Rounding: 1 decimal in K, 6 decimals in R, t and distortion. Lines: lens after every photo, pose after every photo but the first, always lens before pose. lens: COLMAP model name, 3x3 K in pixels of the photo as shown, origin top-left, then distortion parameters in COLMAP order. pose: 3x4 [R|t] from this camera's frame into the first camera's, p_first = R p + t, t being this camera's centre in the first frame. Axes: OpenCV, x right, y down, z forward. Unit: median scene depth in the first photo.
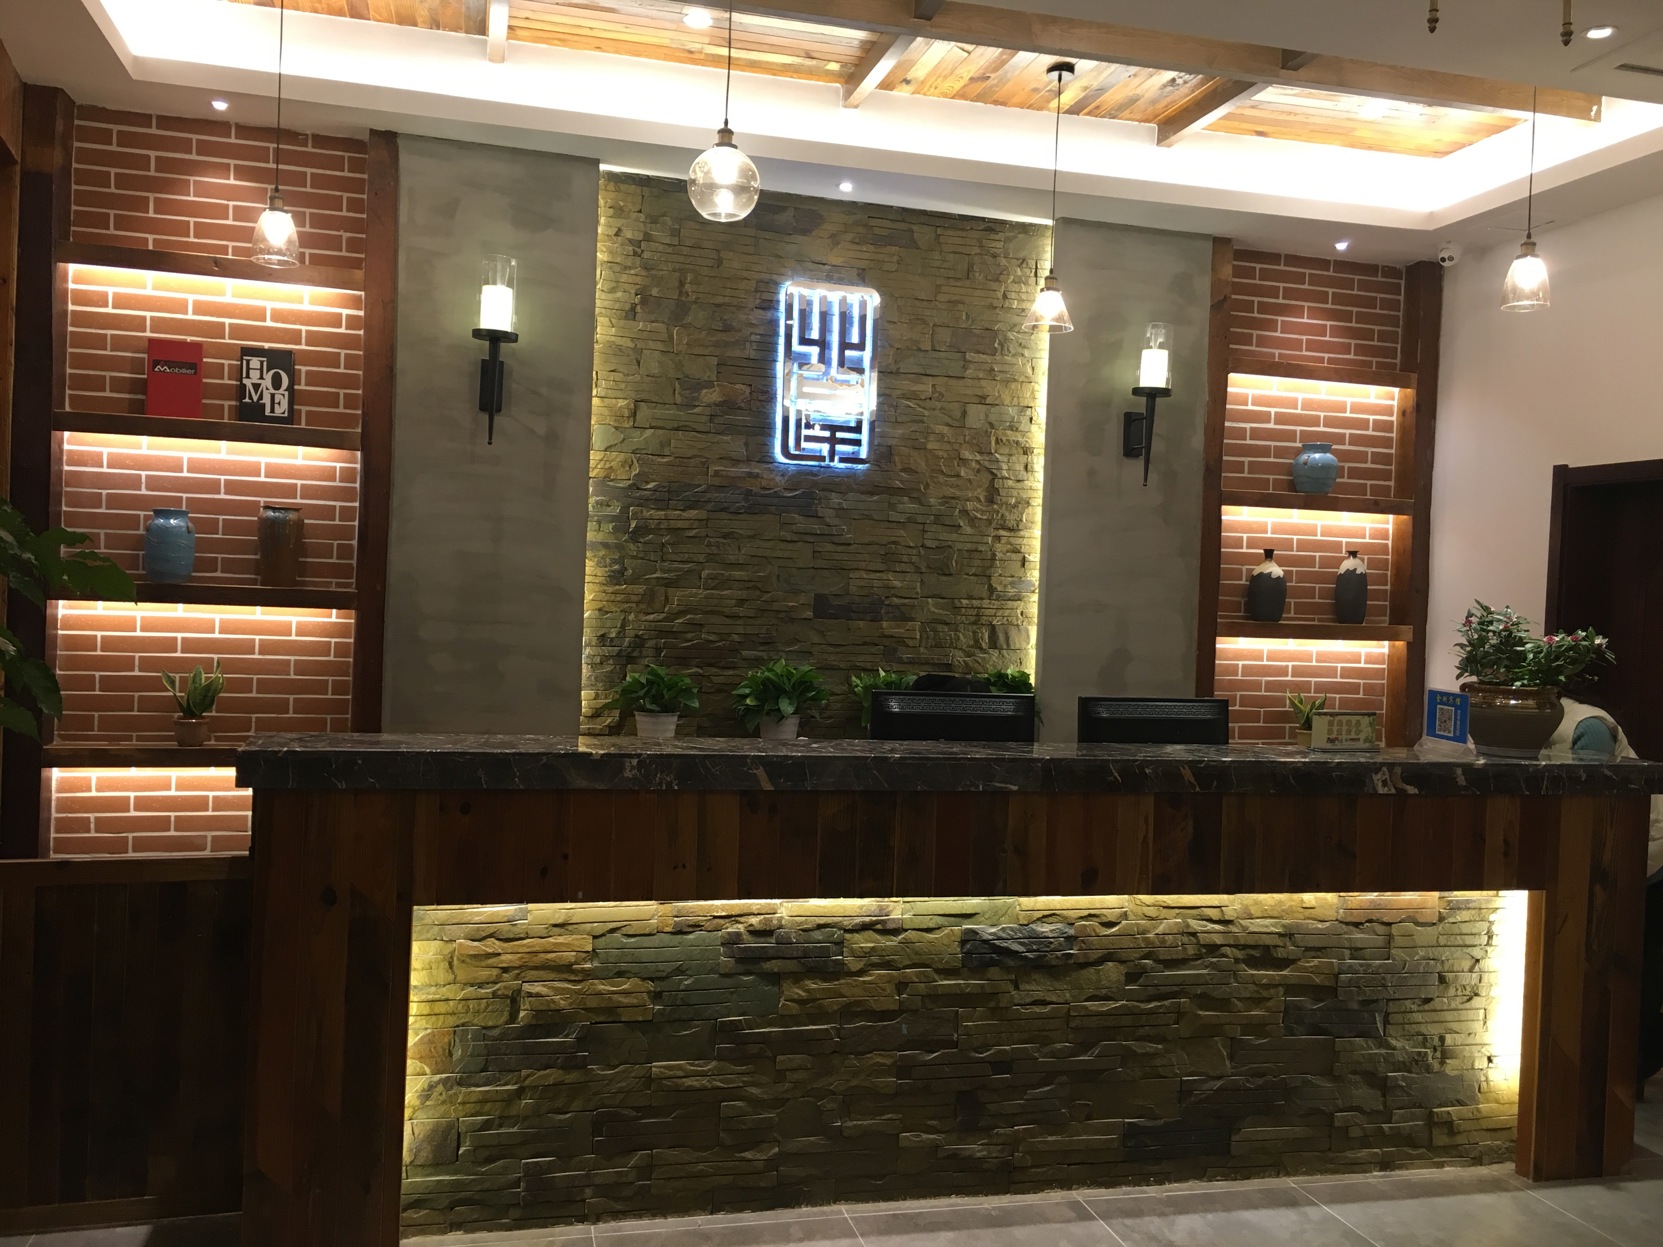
lens RADIAL K [[1368.2, 0, 831.5], [0, 1368.2, 623.5], [0, 0, 1]] dist [0.033855, -0.008515]
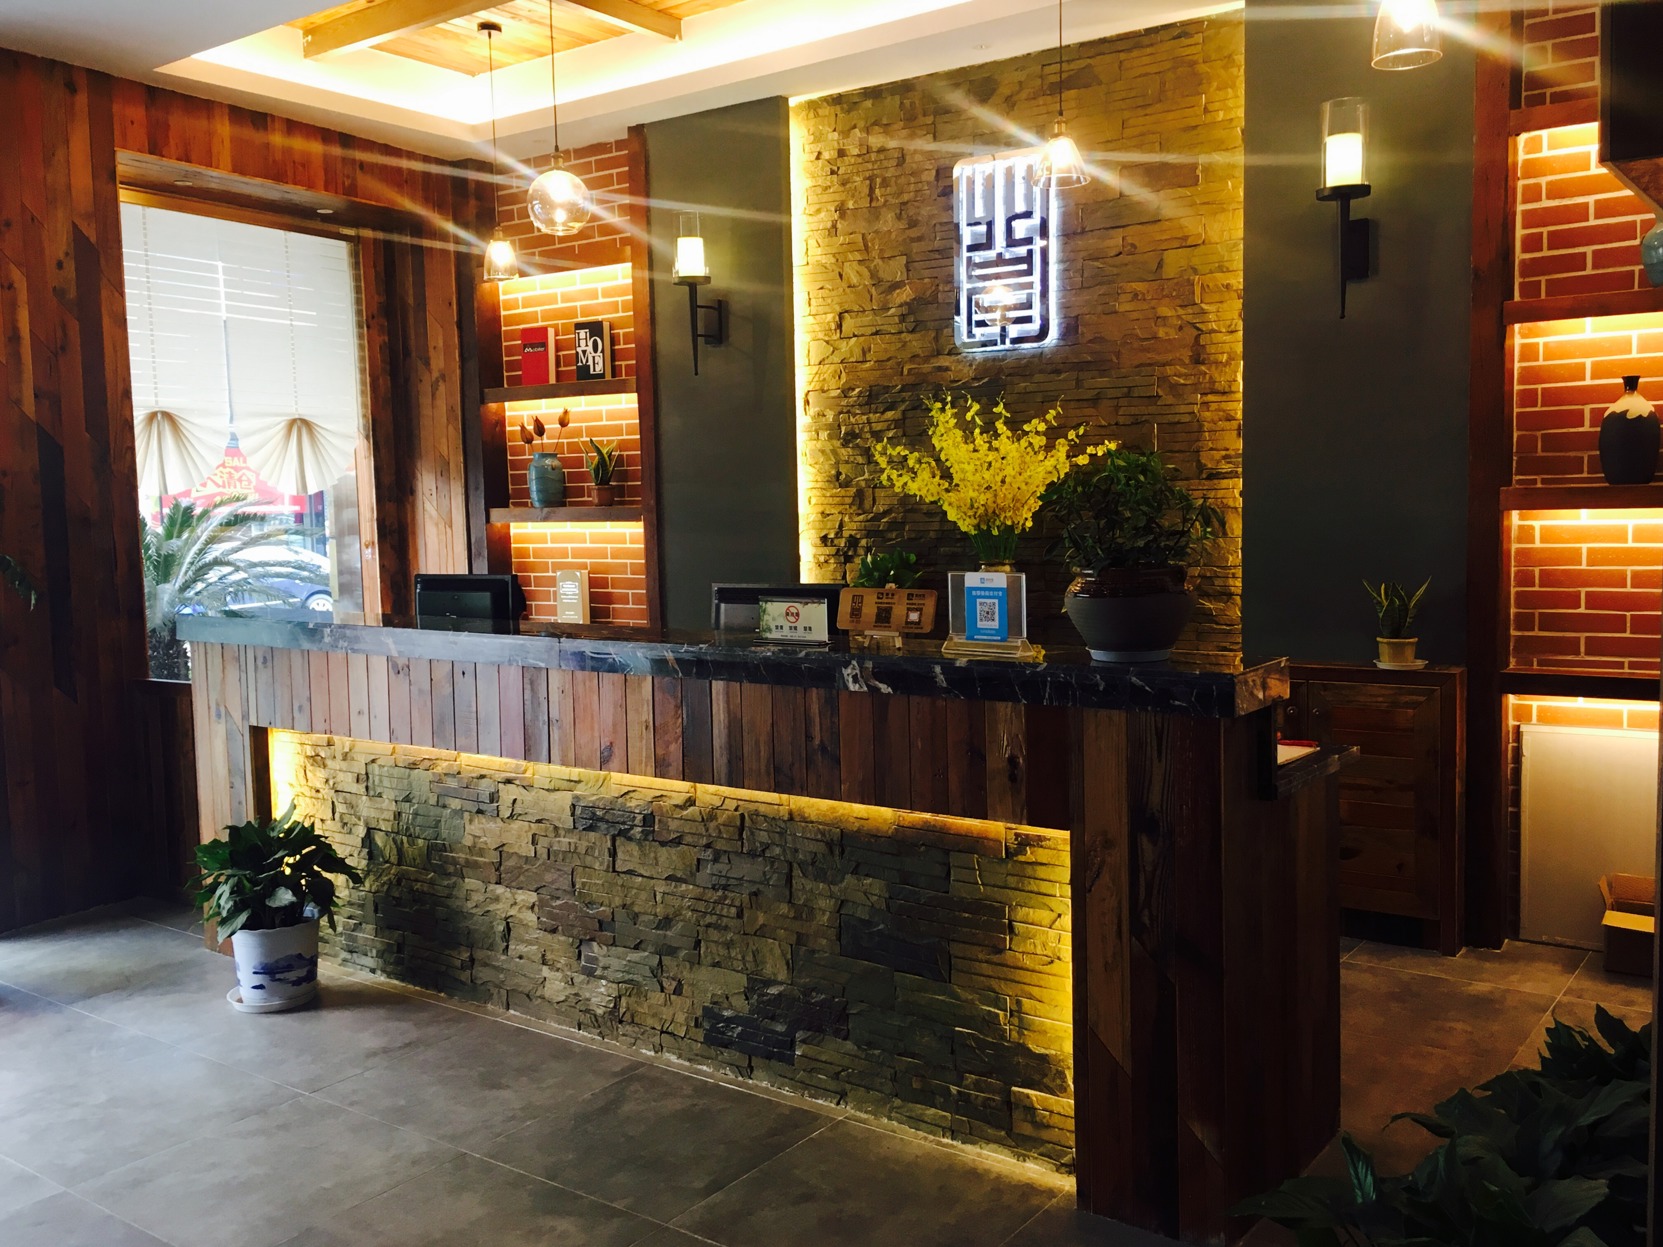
lens RADIAL K [[1450.5, 0, 831.5], [0, 1450.5, 623.5], [0, 0, 1]] dist [0.035624, -0.014862]
pose [[0.637245, 0.014474, -0.770525, 0.714265], [0.031130, 0.998524, 0.044502, 0.026256], [0.770032, -0.052345, 0.635854, 0.268217]]
